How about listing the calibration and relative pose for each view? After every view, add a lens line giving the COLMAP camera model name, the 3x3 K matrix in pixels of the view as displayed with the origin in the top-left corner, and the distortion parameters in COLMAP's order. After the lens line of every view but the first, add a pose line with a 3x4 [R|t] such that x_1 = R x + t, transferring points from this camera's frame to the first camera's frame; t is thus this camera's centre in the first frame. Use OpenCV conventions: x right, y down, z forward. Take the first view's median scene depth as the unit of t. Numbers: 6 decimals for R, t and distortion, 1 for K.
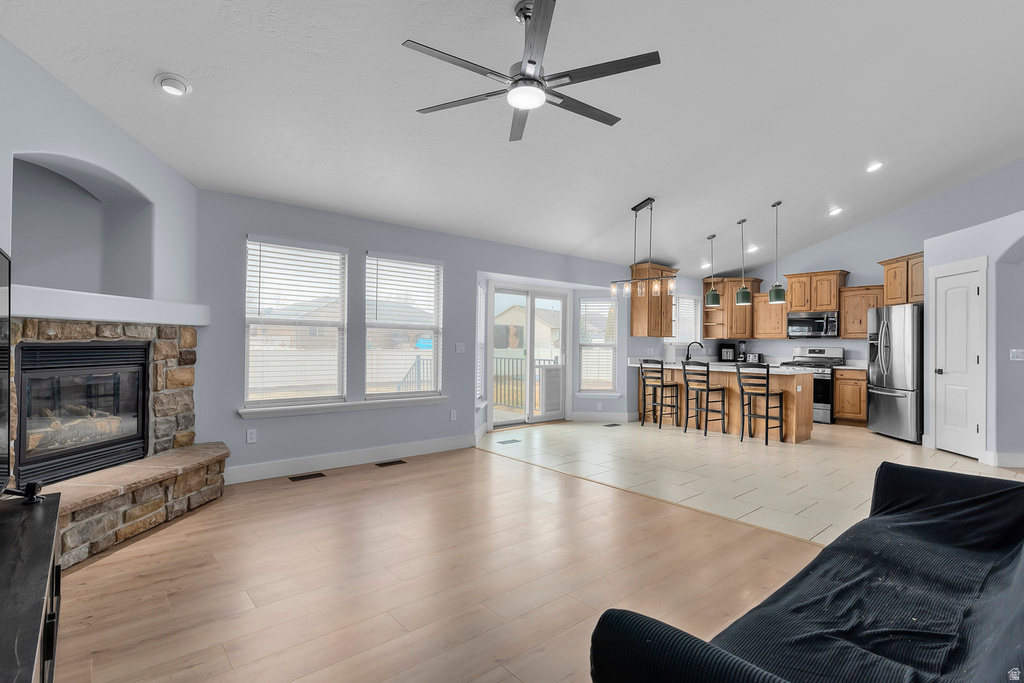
lens RADIAL K [[495.8, 0, 509.7], [0, 495.8, 339.5], [0, 0, 1]] dist [-0.000700, -0.000535]
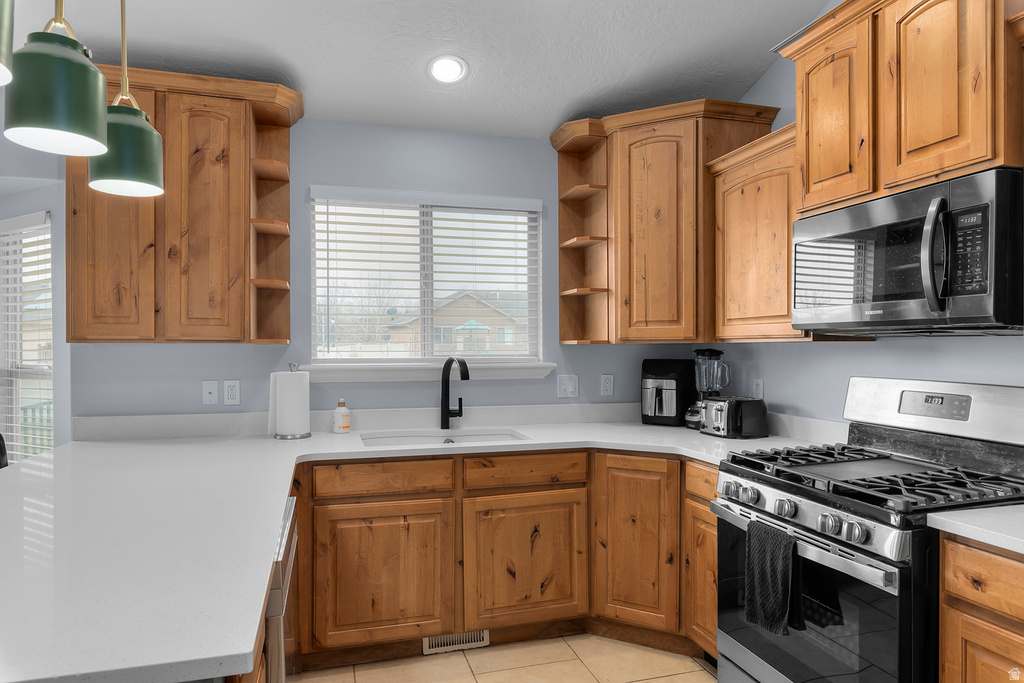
lens RADIAL K [[639.8, 0, 512.6], [0, 639.8, 347.1], [0, 0, 1]] dist [0.001560, 0.000704]
pose [[0.913138, -0.012180, -0.407469, 0.621505], [0.014693, 0.999887, 0.003040, -0.001088], [0.407386, -0.008763, 0.913214, 0.769070]]
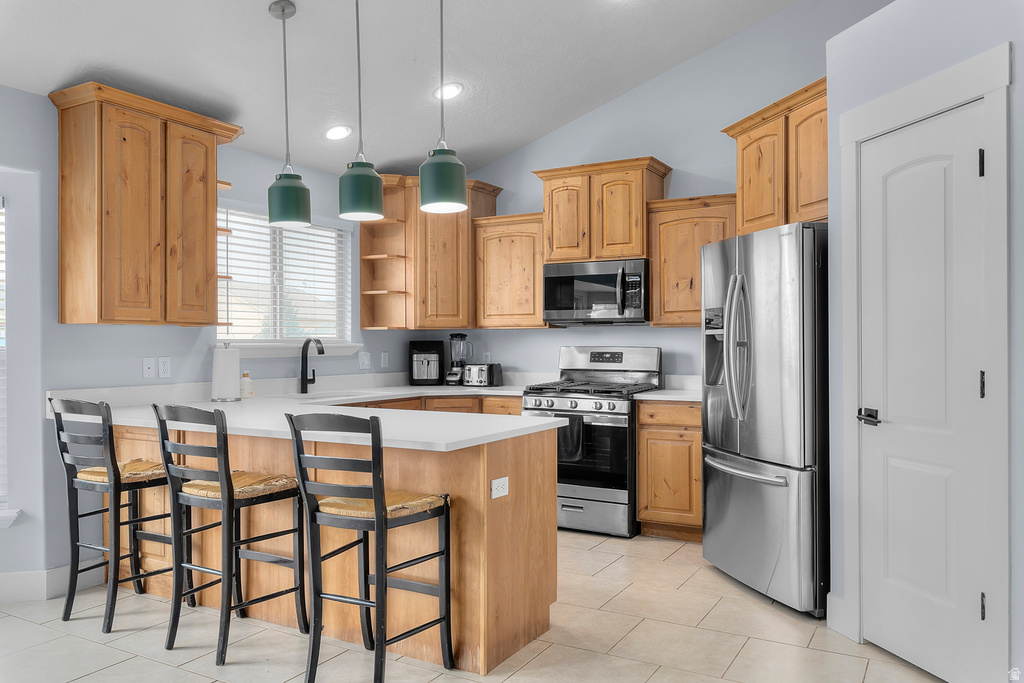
lens RADIAL K [[780.1, 0, 512.0], [0, 780.1, 341.5], [0, 0, 1]] dist [0.003483, 0.003872]
pose [[0.939876, -0.014759, 0.341197, 0.347525], [0.011900, 0.999874, 0.010471, 0.003737], [-0.341309, -0.005781, 0.939933, 0.443087]]
